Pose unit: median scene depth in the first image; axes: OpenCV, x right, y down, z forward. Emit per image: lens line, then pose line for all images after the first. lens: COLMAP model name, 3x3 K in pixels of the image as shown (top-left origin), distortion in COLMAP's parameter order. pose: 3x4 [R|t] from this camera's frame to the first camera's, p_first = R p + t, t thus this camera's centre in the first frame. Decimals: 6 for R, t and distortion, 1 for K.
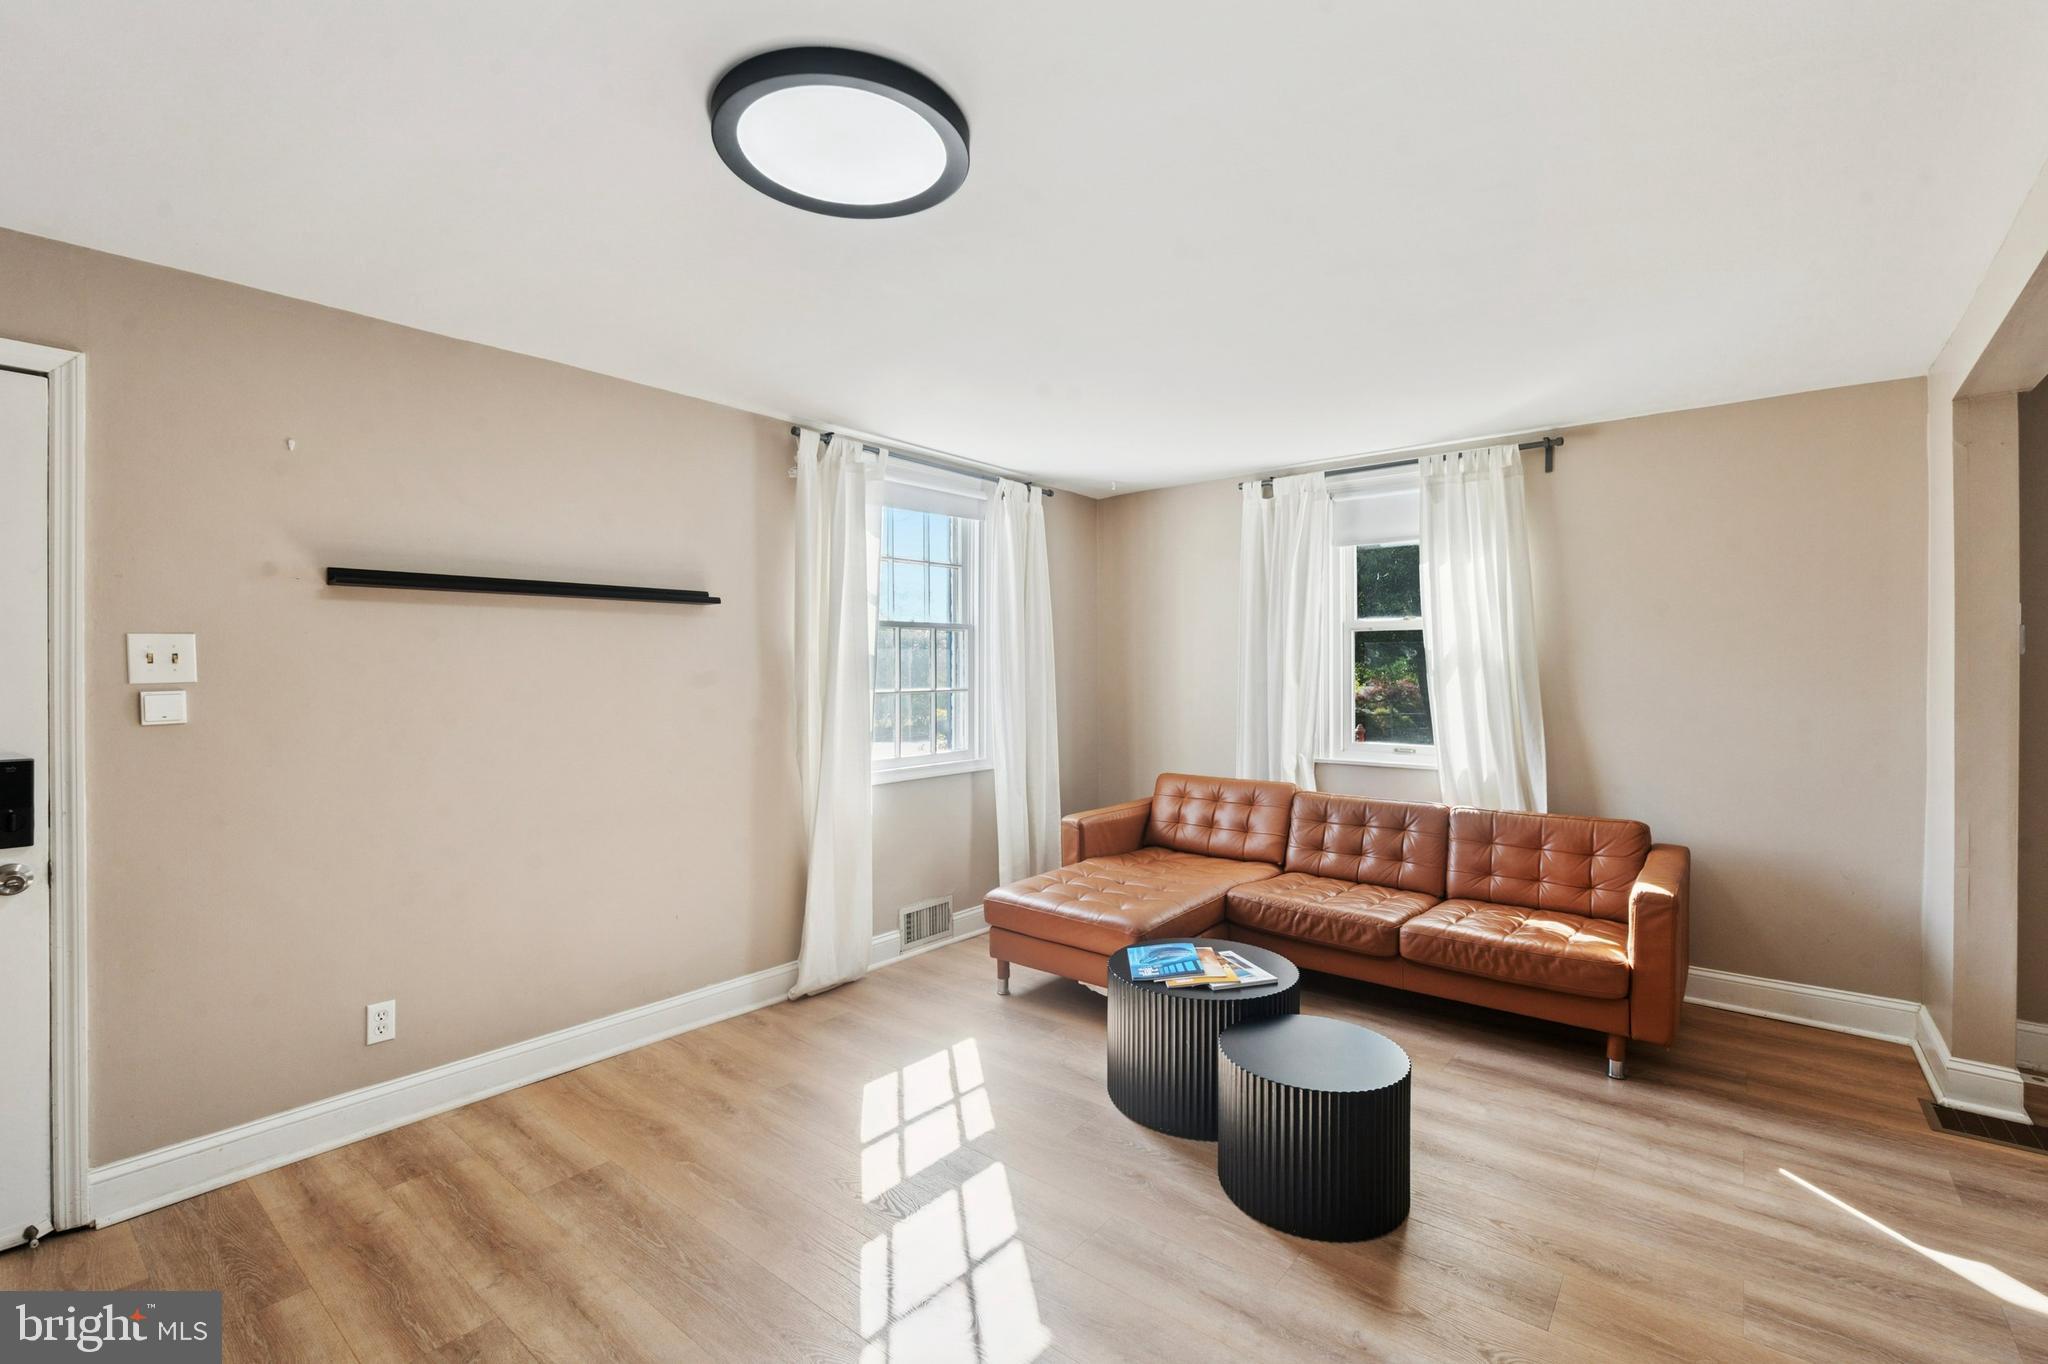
lens RADIAL K [[898.2, 0, 1024.8], [0, 898.2, 676.1], [0, 0, 1]] dist [-0.004076, -0.000253]
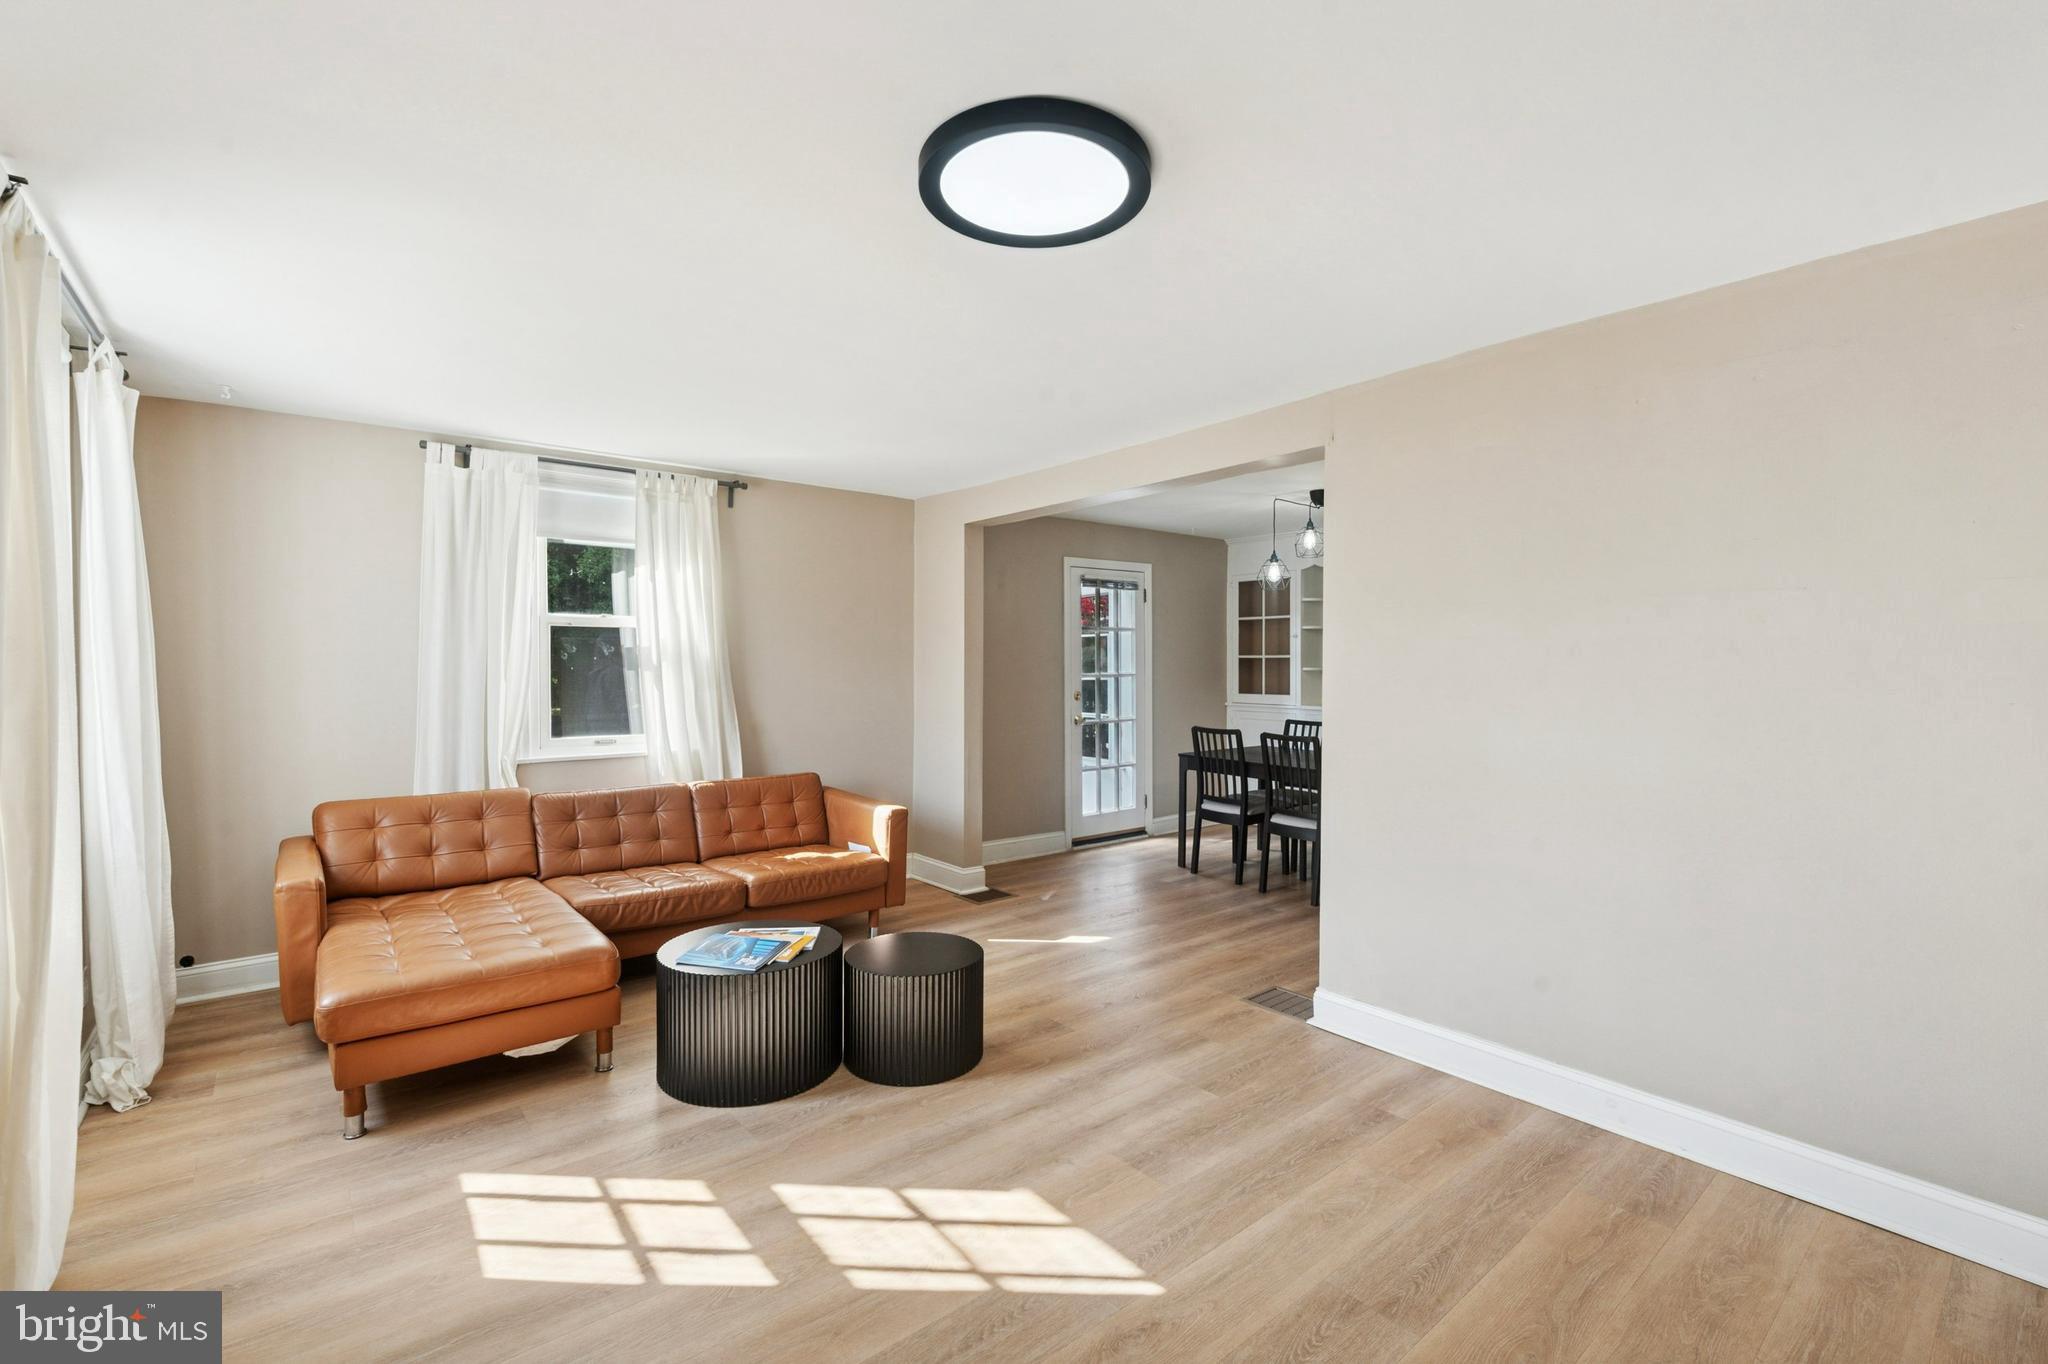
lens RADIAL K [[898.2, 0, 1024.8], [0, 898.2, 676.1], [0, 0, 1]] dist [-0.004076, -0.000253]
pose [[0.196102, -0.012071, 0.980509, -0.565529], [0.005074, 0.999923, 0.011295, -0.003448], [-0.980570, 0.002760, 0.196149, 0.347637]]
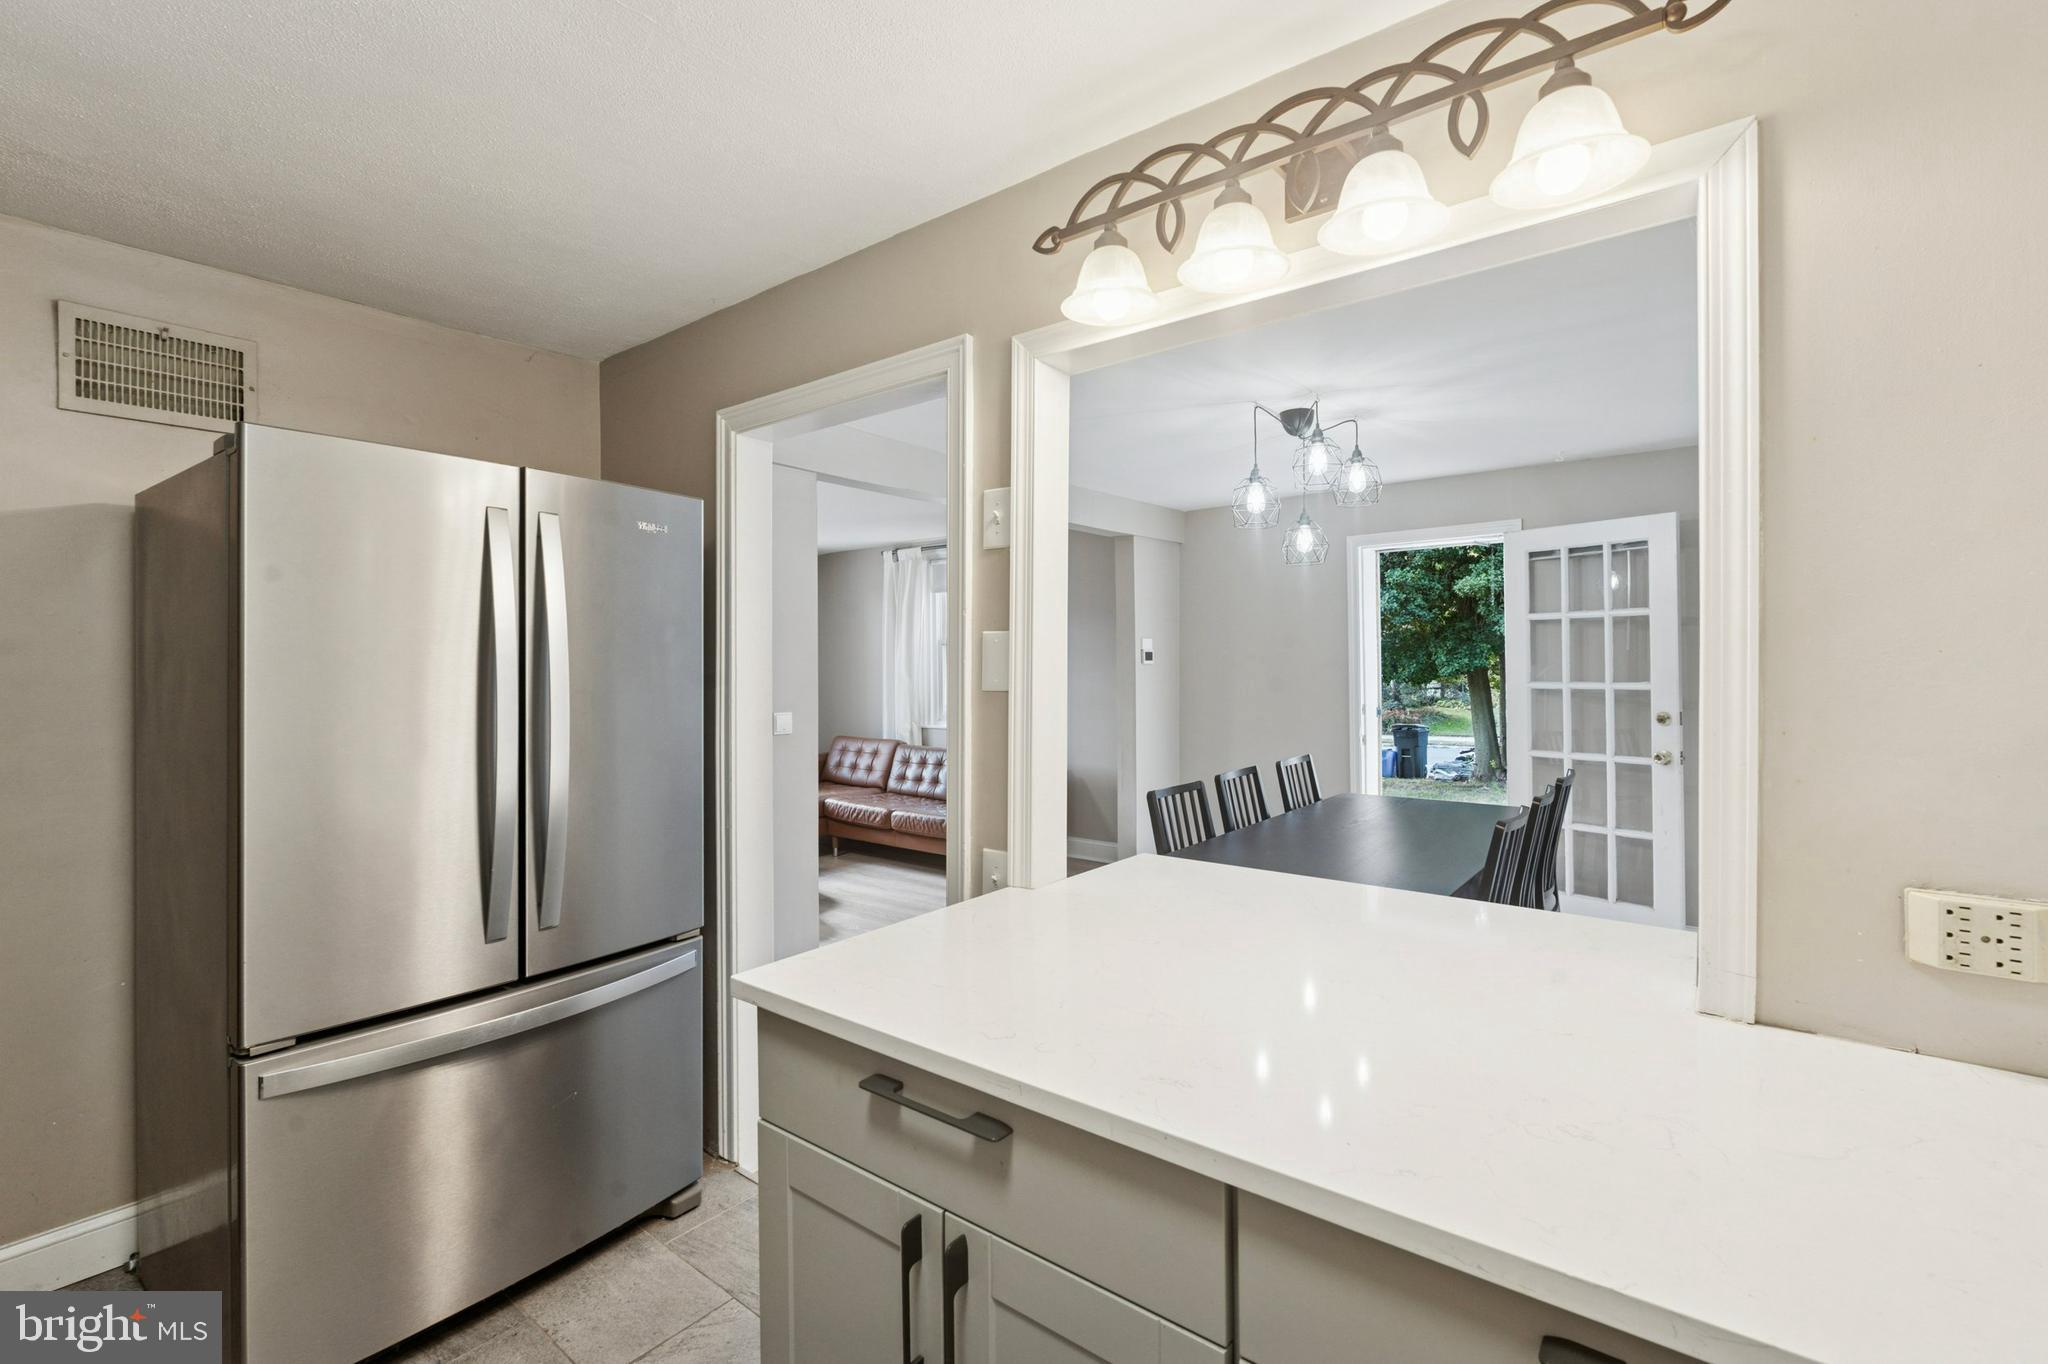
lens RADIAL K [[898.4, 0, 1022.6], [0, 898.4, 661.5], [0, 0, 1]] dist [0.000756, -0.005299]
pose [[0.999672, -0.001124, 0.025604, 0.536548], [0.001305, 0.999974, -0.007061, -0.012529], [-0.025595, 0.007092, 0.999647, -0.699438]]
